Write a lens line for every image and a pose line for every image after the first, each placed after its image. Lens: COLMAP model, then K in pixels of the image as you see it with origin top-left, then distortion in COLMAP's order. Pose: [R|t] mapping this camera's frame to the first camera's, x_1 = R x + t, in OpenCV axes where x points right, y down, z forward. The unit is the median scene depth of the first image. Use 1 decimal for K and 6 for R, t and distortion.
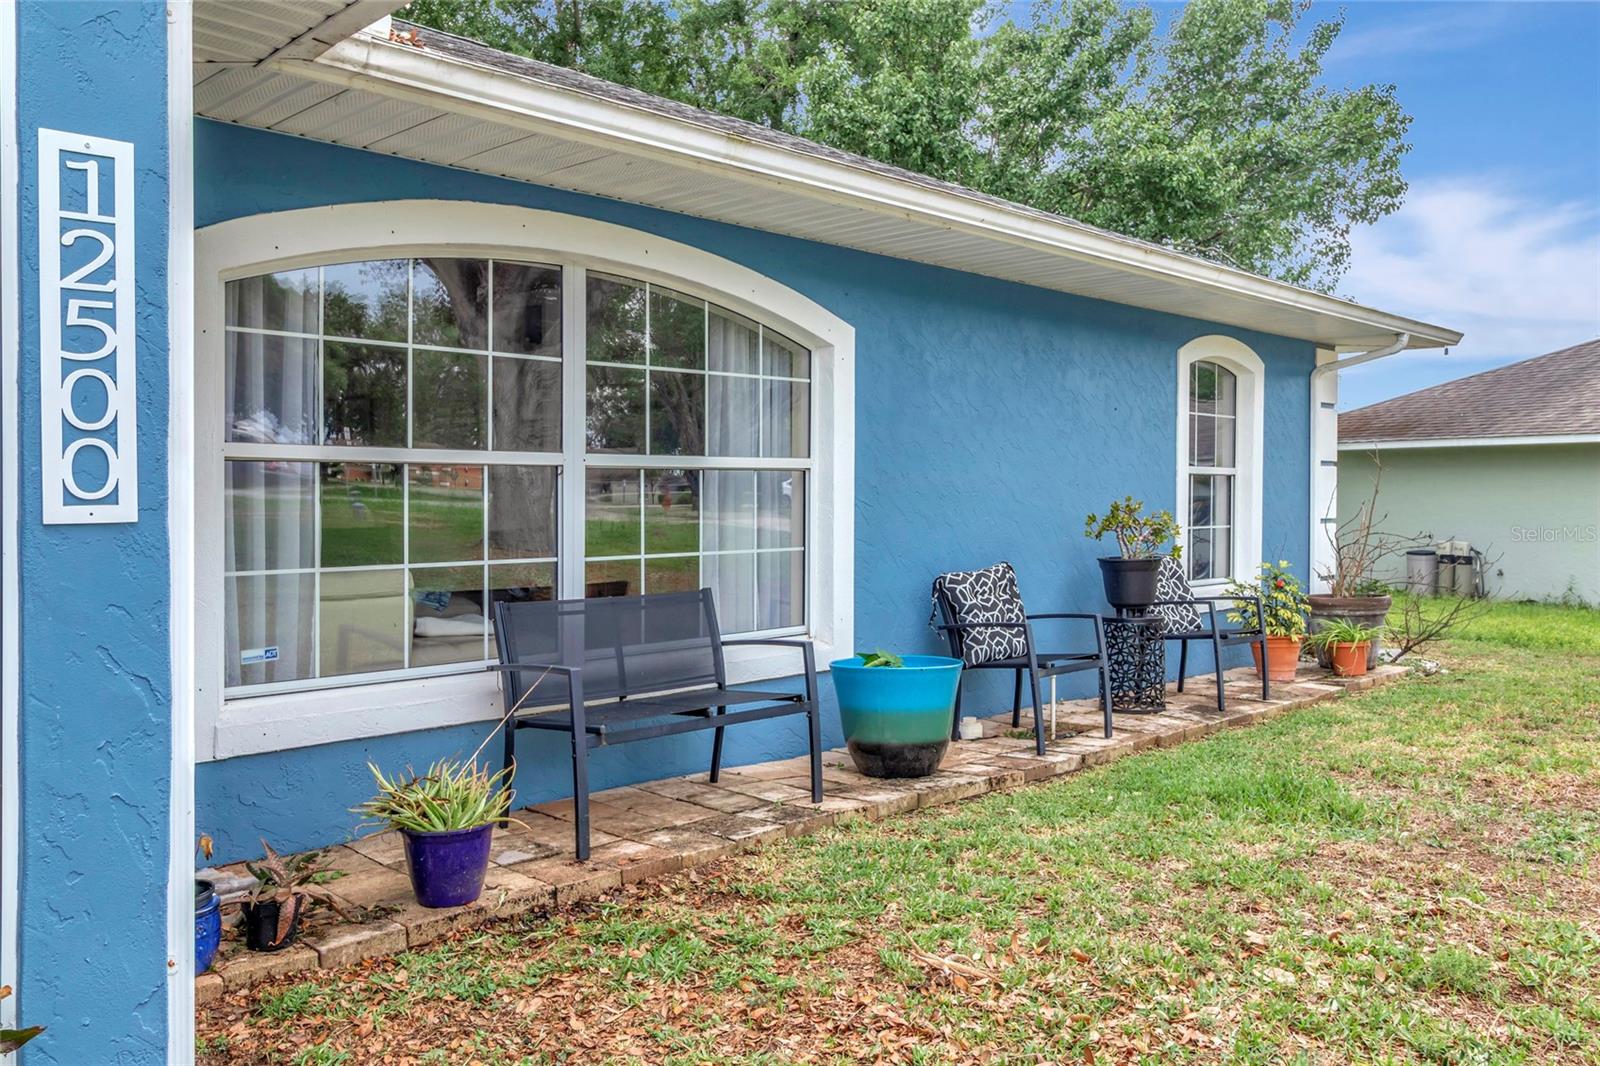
lens RADIAL K [[1239.2, 0, 801.0], [0, 1239.2, 508.9], [0, 0, 1]] dist [0.003488, 0.000638]
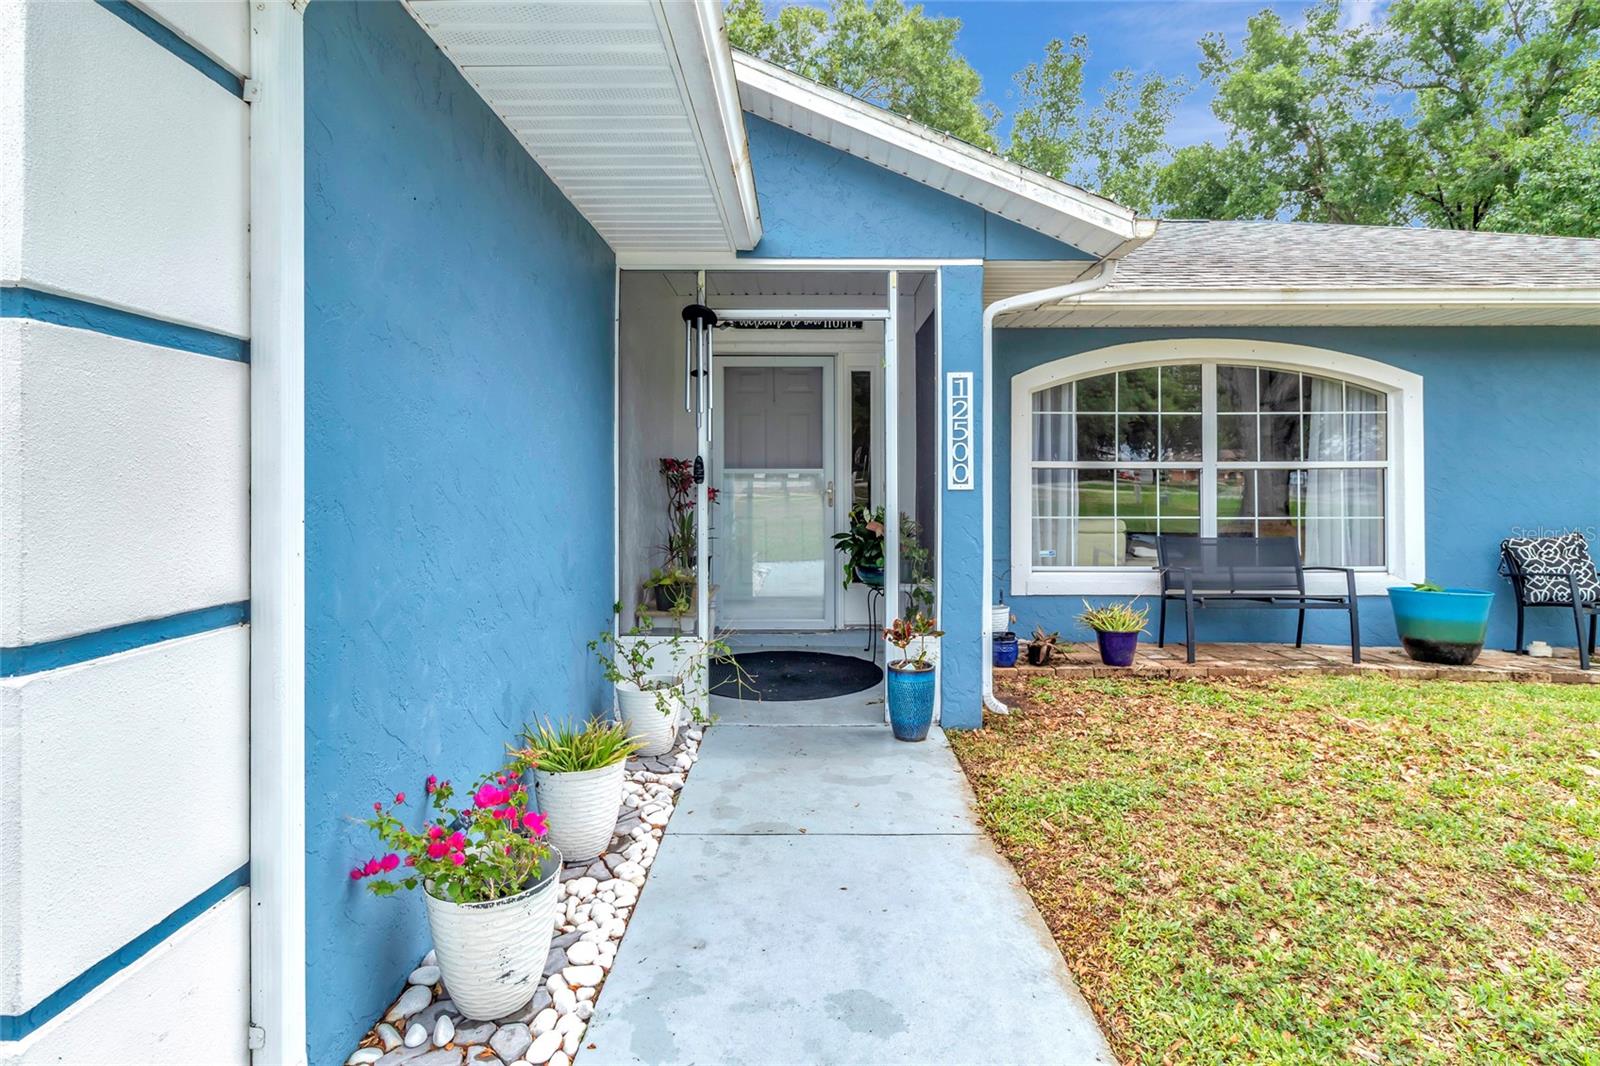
lens RADIAL K [[808.4, 0, 800.2], [0, 808.4, 481.6], [0, 0, 1]] dist [0.000062, 0.000035]
pose [[0.704805, -0.006294, -0.709374, 0.246906], [-0.008528, 0.999813, -0.017344, 0.011819], [0.709350, 0.018274, 0.704619, -0.308947]]
